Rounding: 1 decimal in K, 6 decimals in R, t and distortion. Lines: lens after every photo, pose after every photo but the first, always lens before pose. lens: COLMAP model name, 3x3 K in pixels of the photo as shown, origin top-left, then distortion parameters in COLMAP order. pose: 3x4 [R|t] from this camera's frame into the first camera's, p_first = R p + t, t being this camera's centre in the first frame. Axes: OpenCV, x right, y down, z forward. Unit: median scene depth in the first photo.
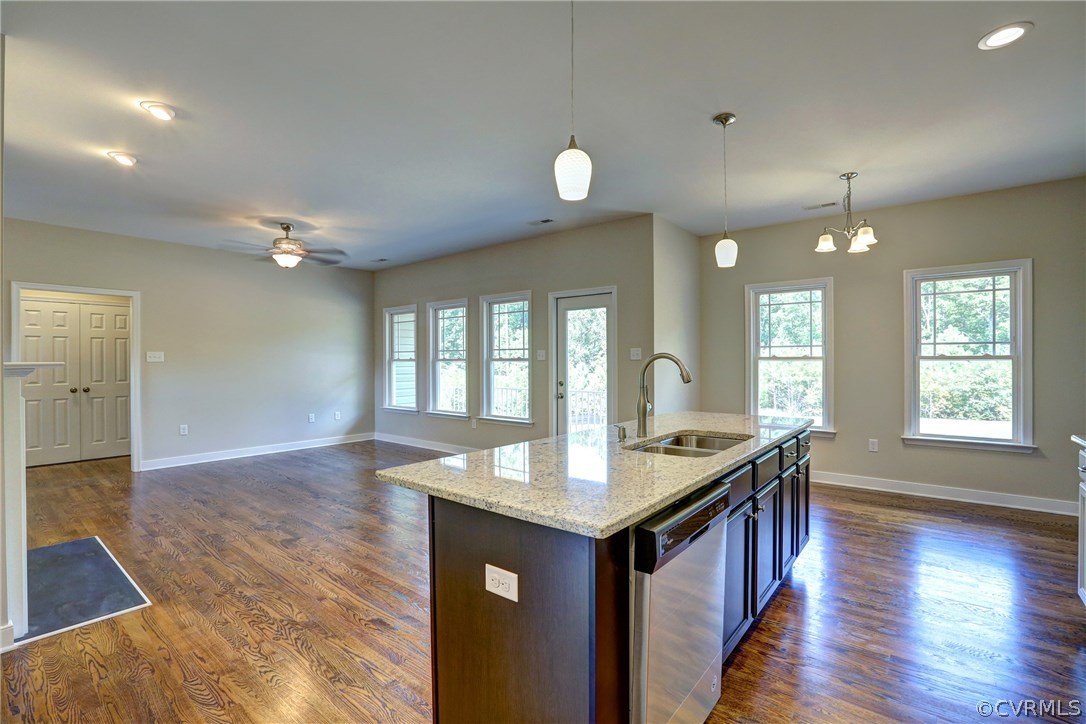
lens RADIAL K [[487.9, 0, 544.8], [0, 487.9, 359.7], [0, 0, 1]] dist [-0.030704, 0.005548]
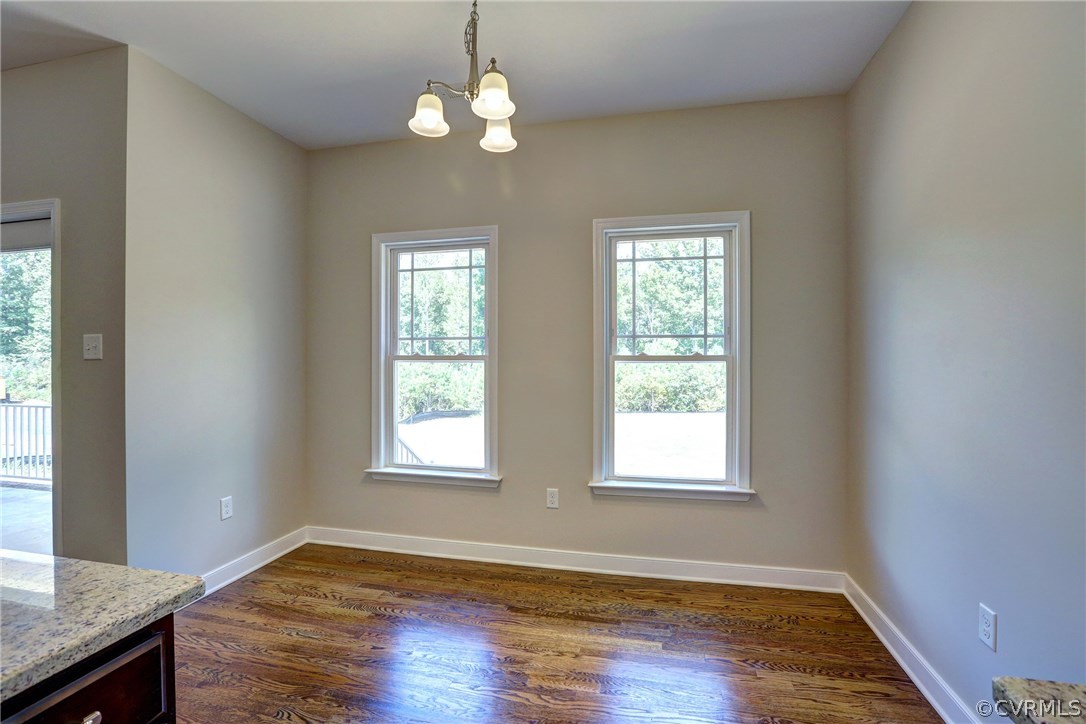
lens RADIAL K [[487.9, 0, 550.3], [0, 487.9, 362.6], [0, 0, 1]] dist [-0.030704, 0.005548]
pose [[0.892868, 0.001215, 0.450317, 0.423071], [-0.003500, 0.999985, 0.004243, -0.000625], [-0.450305, -0.005364, 0.892859, 0.467556]]
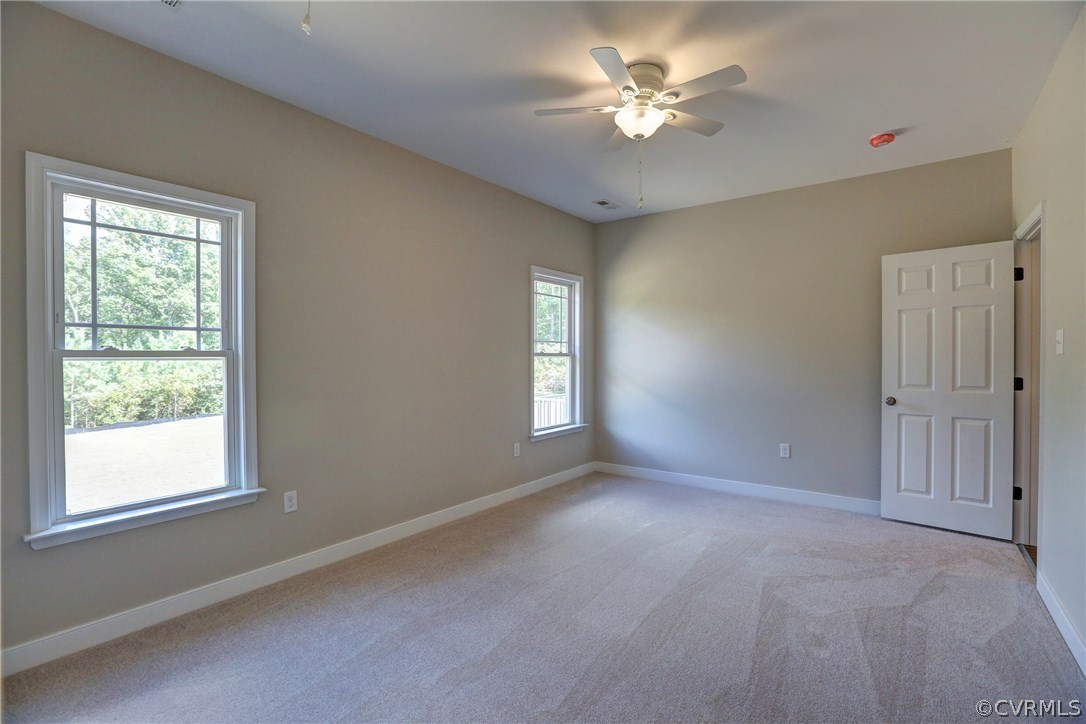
lens RADIAL K [[487.9, 0, 552.1], [0, 487.9, 353.7], [0, 0, 1]] dist [-0.030704, 0.005548]
pose [[-0.031036, 0.007436, 0.999491, 0.317968], [0.001715, 0.999971, -0.007386, 0.000007], [-0.999517, 0.001485, -0.031048, 0.554812]]
